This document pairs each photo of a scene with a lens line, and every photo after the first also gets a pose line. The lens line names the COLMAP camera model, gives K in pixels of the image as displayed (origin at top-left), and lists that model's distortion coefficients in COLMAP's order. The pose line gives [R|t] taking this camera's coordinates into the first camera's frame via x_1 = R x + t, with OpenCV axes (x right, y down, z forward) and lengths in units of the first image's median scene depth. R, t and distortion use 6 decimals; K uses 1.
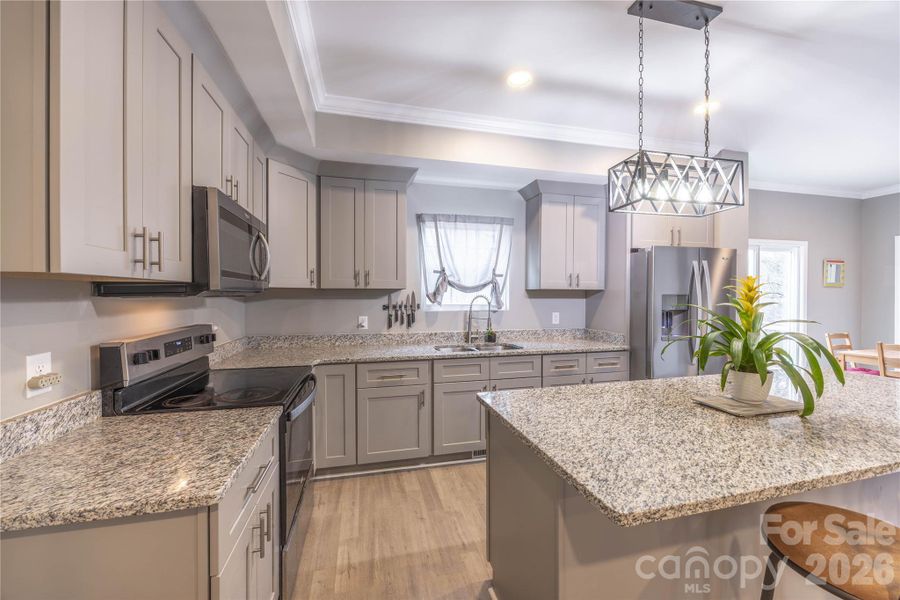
lens RADIAL K [[351.1, 0, 450.5], [0, 351.1, 296.4], [0, 0, 1]] dist [-0.000384, -0.000006]
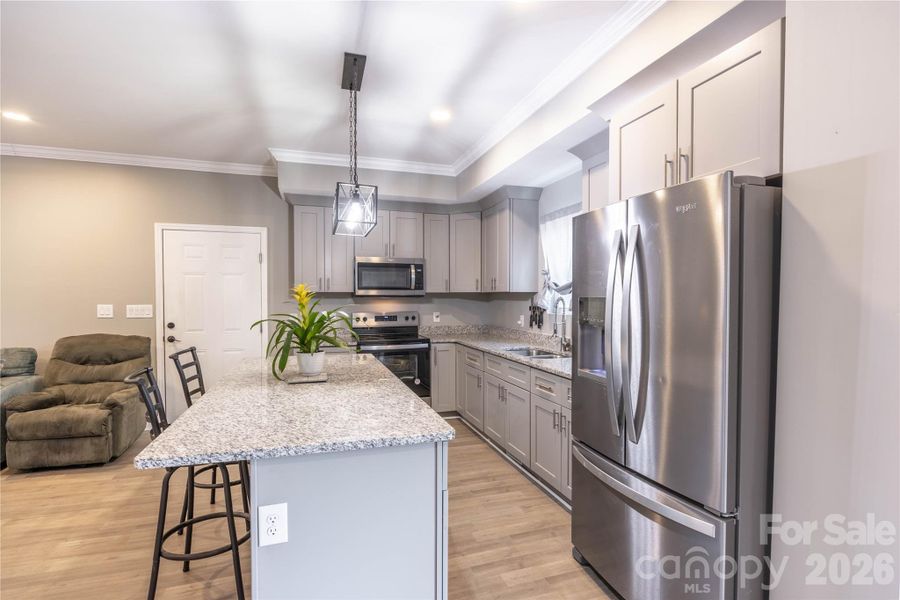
lens RADIAL K [[446.3, 0, 446.7], [0, 446.3, 310.7], [0, 0, 1]] dist [-0.015901, 0.000954]
pose [[0.056535, 0.031485, -0.997904, 1.451923], [-0.004394, 0.999501, 0.031287, -0.005117], [0.998391, 0.002616, 0.056645, 0.794744]]
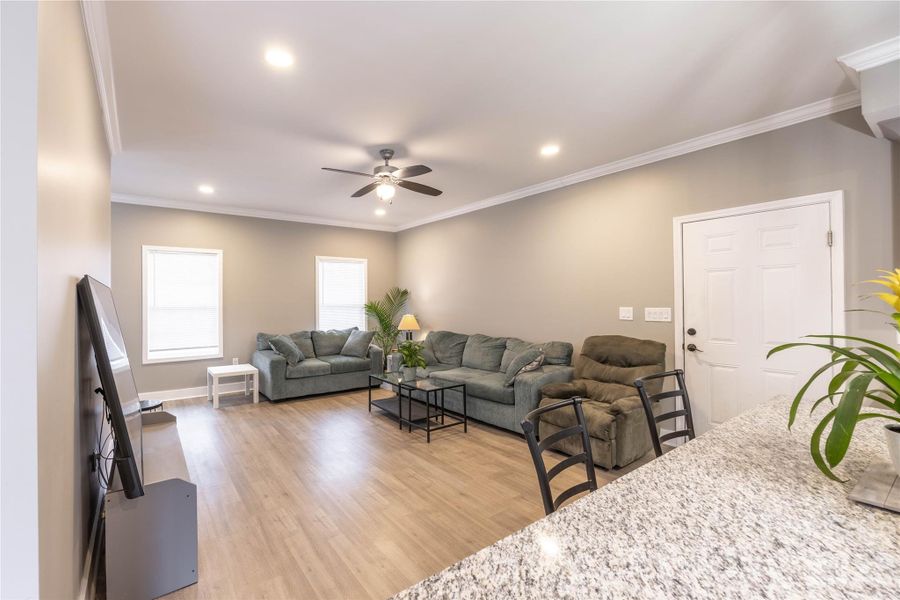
lens RADIAL K [[389.1, 0, 411.1], [0, 389.1, 299.6], [0, 0, 1]] dist [-0.005410, 0.000159]
pose [[-0.932830, 0.009348, -0.360195, 1.004656], [0.010146, 0.999948, -0.000325, -0.007137], [0.360174, -0.003958, -0.932877, 0.700148]]
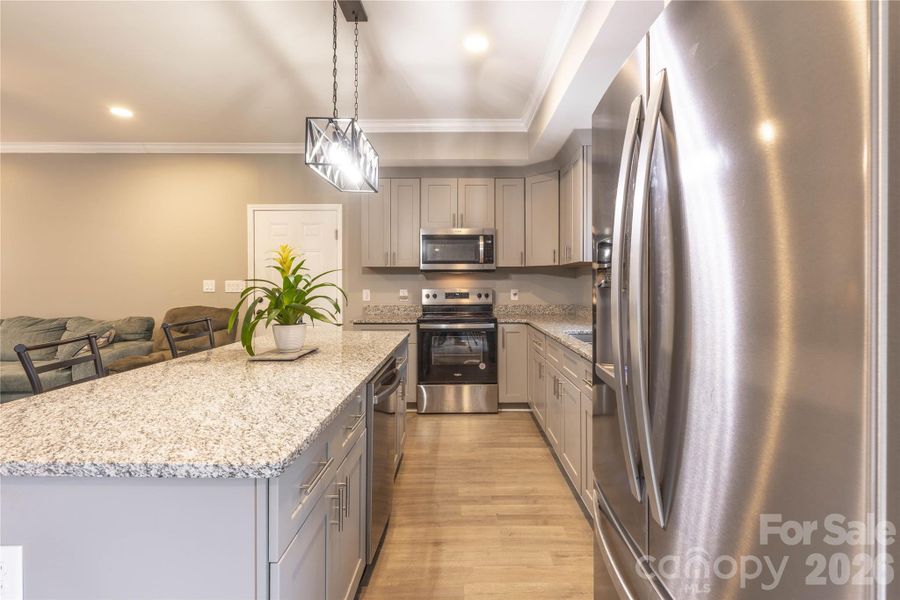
lens RADIAL K [[414.9, 0, 456.2], [0, 414.9, 288.3], [0, 0, 1]] dist [-0.004951, 0.000196]
pose [[-0.248466, 0.011134, -0.968577, 1.120017], [-0.004236, 0.999912, 0.012580, 0.040647], [0.968631, 0.007228, -0.248397, 1.053725]]
